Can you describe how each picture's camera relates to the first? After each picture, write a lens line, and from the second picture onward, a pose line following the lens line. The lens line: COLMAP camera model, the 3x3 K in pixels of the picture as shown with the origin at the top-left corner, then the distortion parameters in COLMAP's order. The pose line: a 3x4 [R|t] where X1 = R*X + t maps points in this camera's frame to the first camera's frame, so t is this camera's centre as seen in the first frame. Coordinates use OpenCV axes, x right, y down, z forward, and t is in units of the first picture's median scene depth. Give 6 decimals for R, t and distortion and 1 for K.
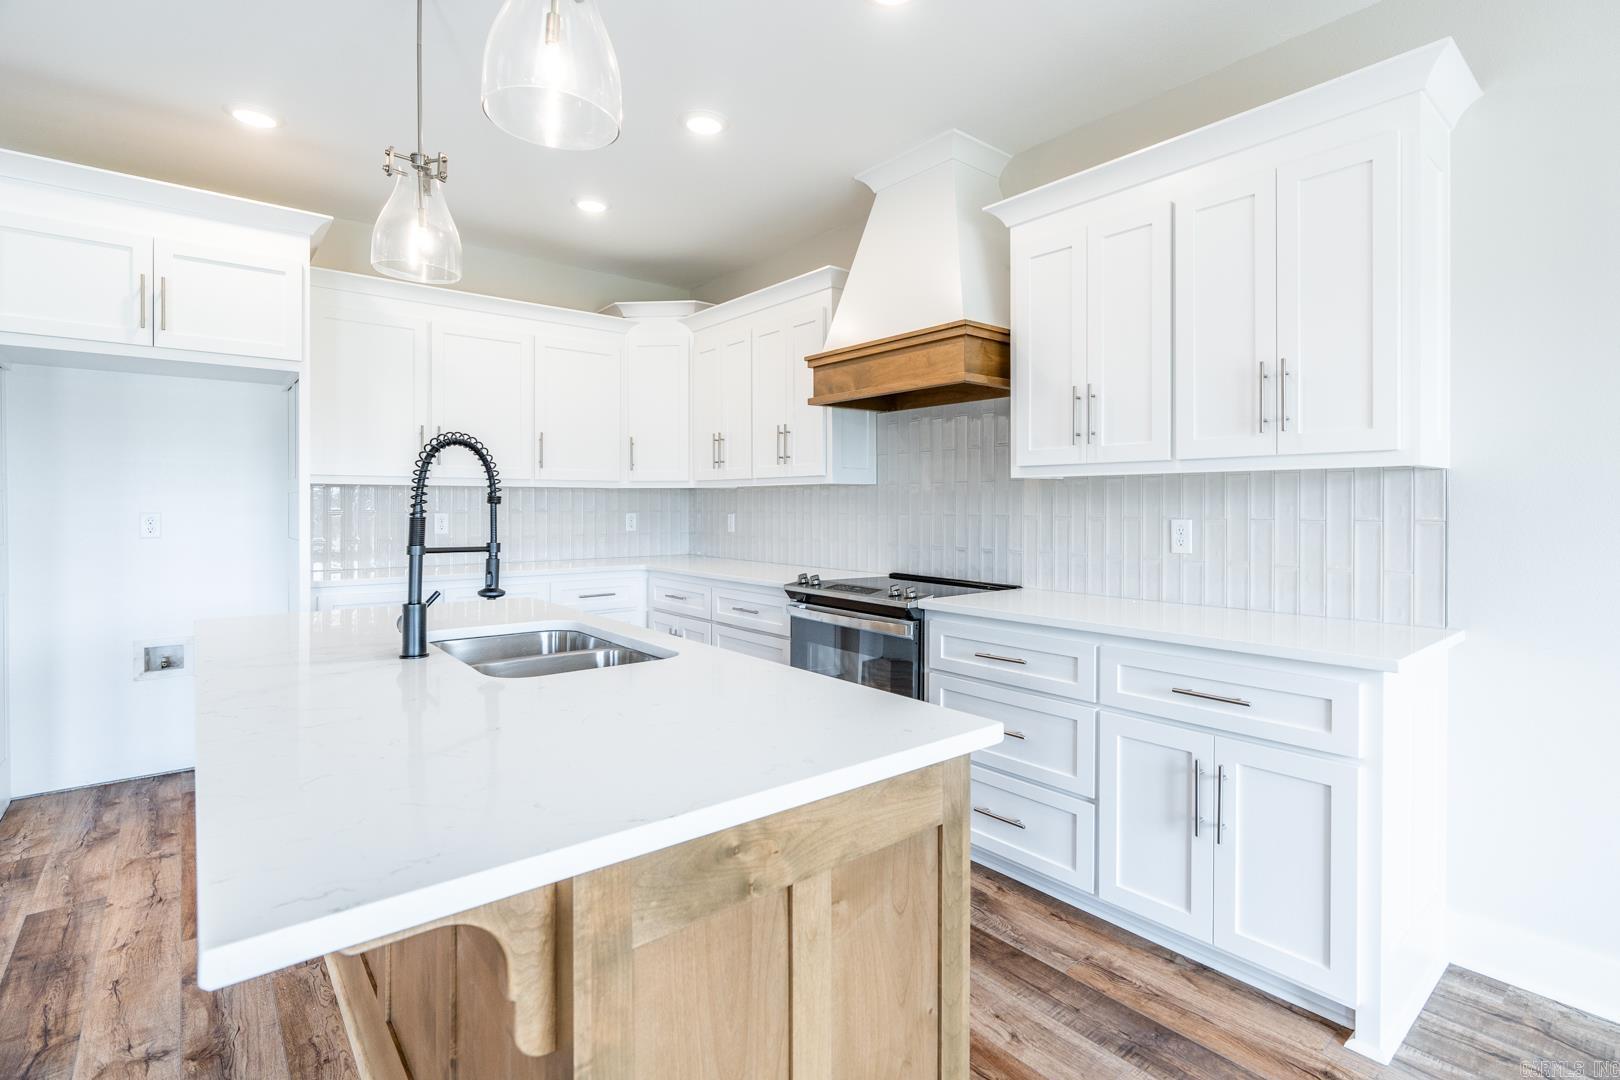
lens RADIAL K [[771.5, 0, 854.0], [0, 771.5, 507.5], [0, 0, 1]] dist [-0.006829, 0.001170]
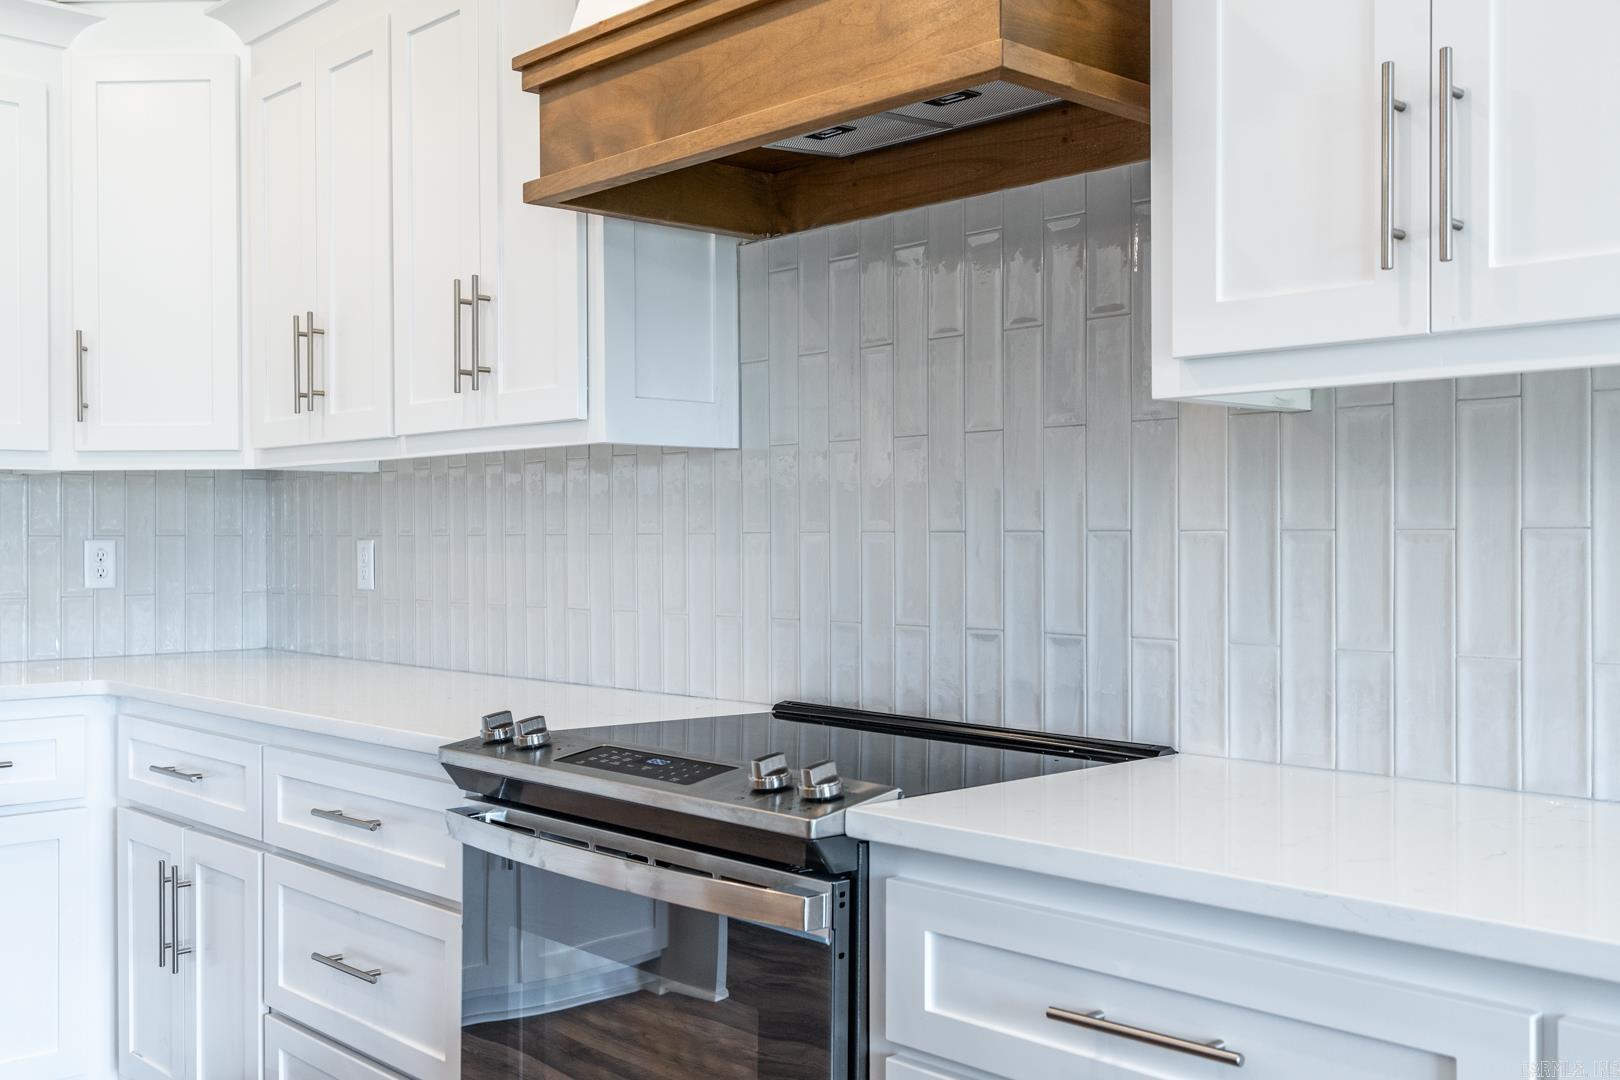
lens RADIAL K [[1563.5, 0, 810.0], [0, 1563.5, 540.0], [0, 0, 1]] dist [0.022559, 0.012438]
pose [[0.999160, -0.004083, 0.040779, 0.041403], [0.004198, 0.999987, -0.002744, 0.017592], [-0.040767, 0.002913, 0.999164, 0.372850]]
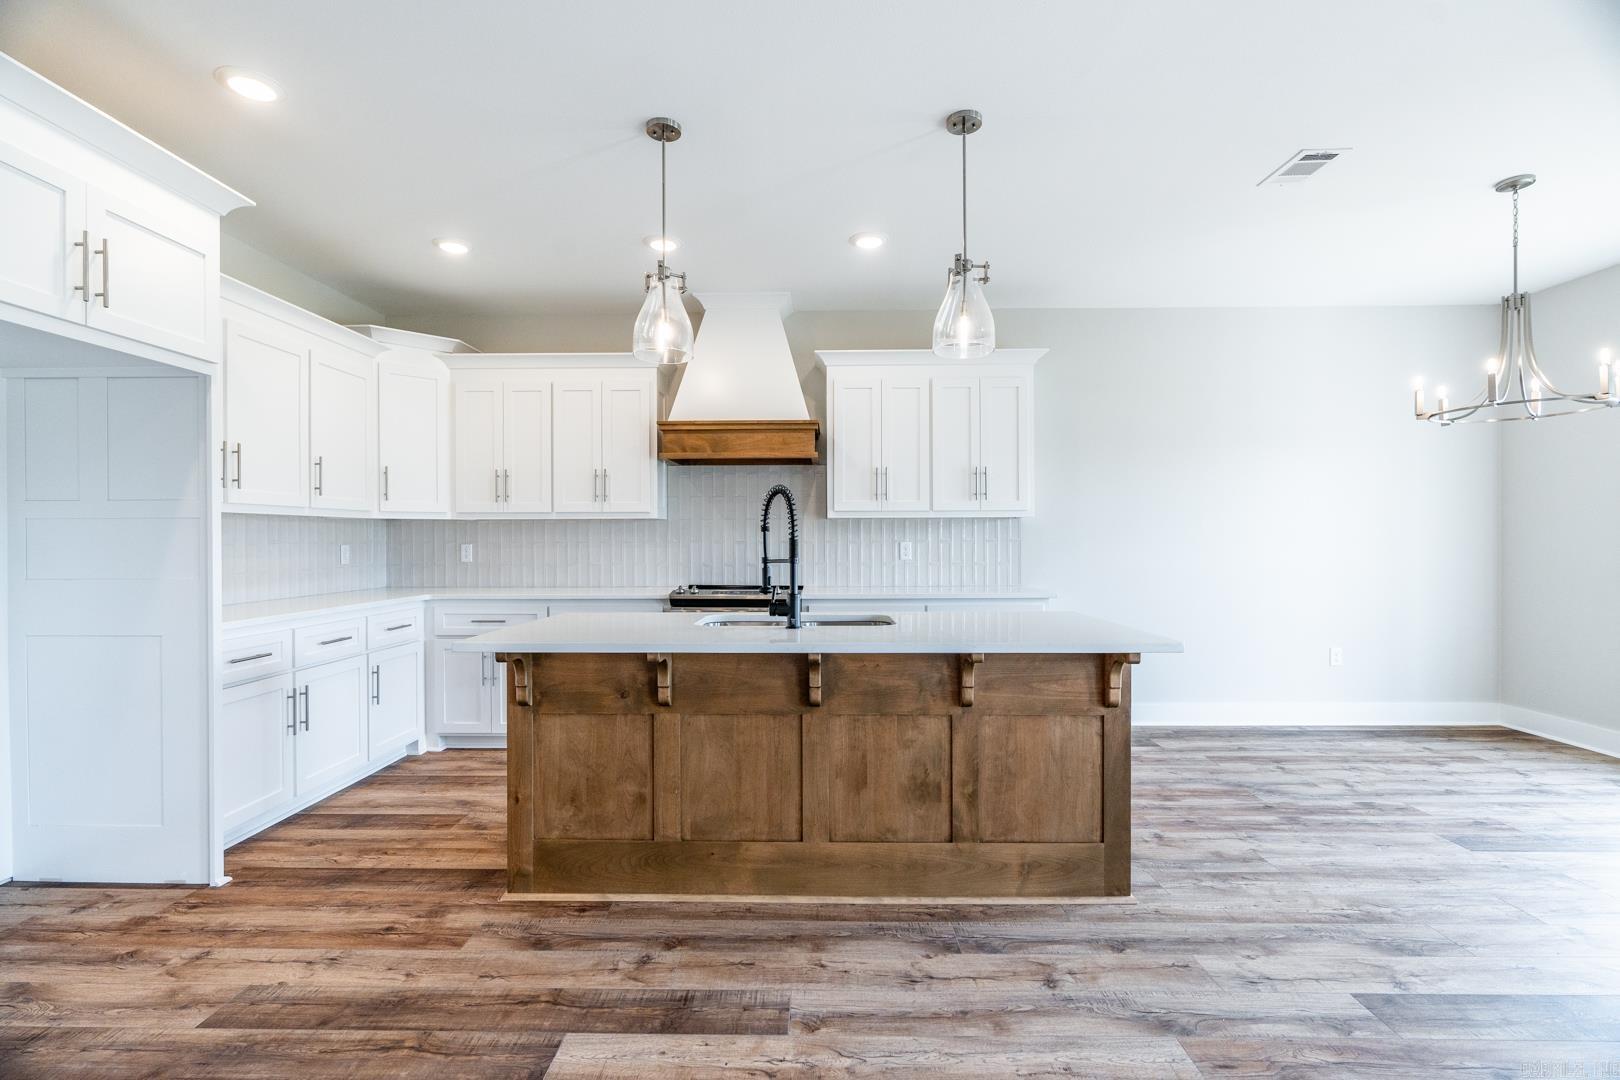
lens RADIAL K [[727.1, 0, 807.9], [0, 727.1, 541.8], [0, 0, 1]] dist [-0.005162, 0.000072]
pose [[0.672932, -0.008193, 0.739659, -0.932540], [0.007270, 0.999964, 0.004463, 0.005755], [-0.739669, 0.002374, 0.672967, -0.014865]]
